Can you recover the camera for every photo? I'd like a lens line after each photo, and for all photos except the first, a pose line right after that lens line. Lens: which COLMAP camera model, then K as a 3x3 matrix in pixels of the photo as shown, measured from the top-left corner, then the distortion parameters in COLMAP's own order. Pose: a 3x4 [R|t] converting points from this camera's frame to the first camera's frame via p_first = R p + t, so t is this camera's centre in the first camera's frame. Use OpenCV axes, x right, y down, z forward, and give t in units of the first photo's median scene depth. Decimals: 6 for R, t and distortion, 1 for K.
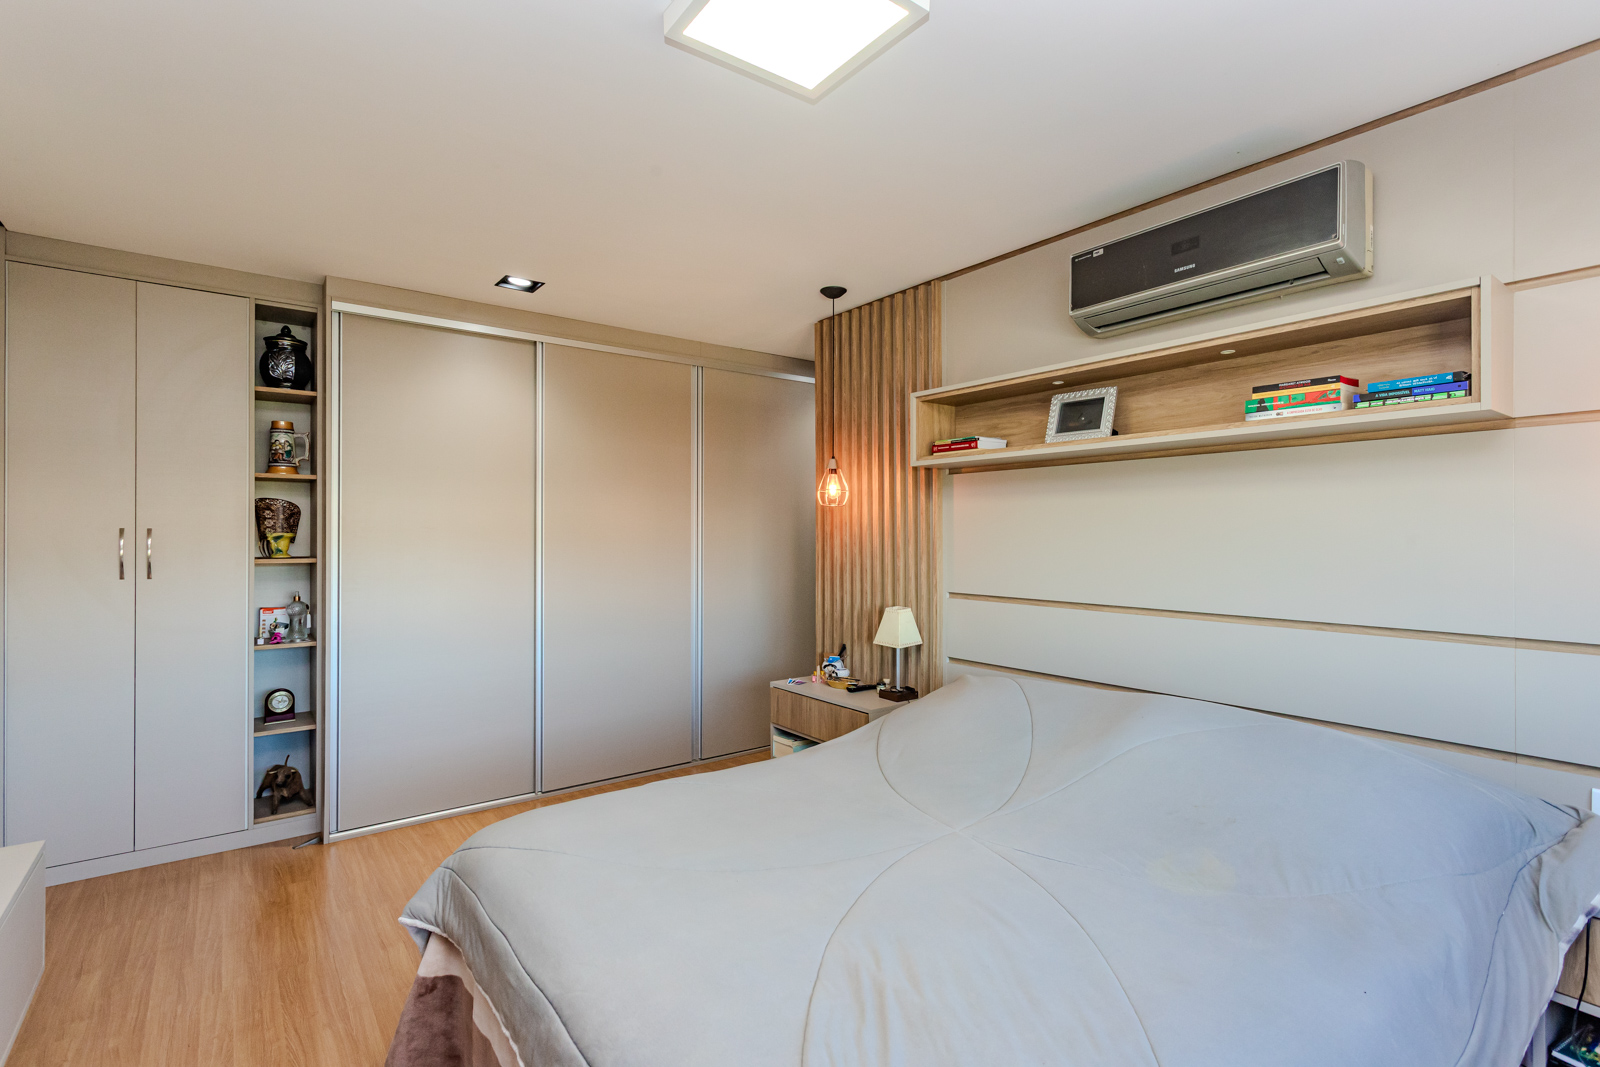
lens RADIAL K [[753.3, 0, 798.7], [0, 753.3, 537.7], [0, 0, 1]] dist [-0.003496, 0.004093]
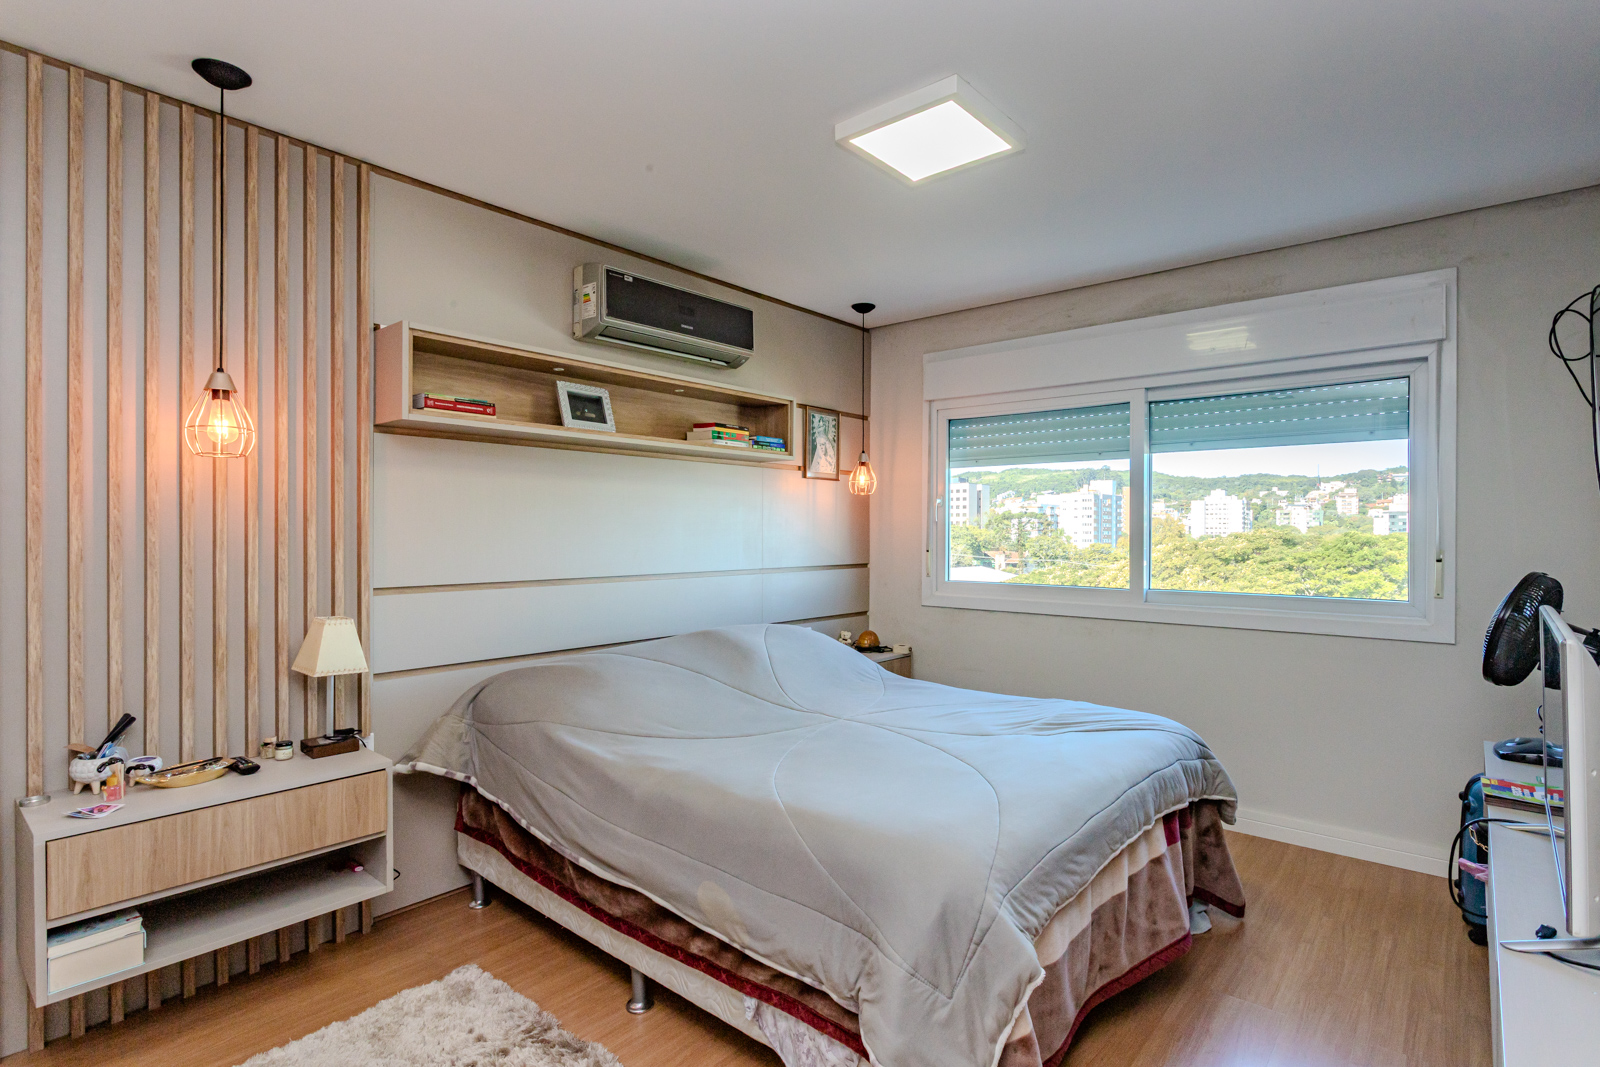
lens RADIAL K [[790.7, 0, 801.0], [0, 790.7, 528.8], [0, 0, 1]] dist [-0.001768, -0.000048]
pose [[-0.223309, -0.006753, 0.974724, -0.809711], [-0.002132, 0.999977, 0.006440, 0.007518], [-0.974745, -0.000640, -0.223318, 0.931251]]
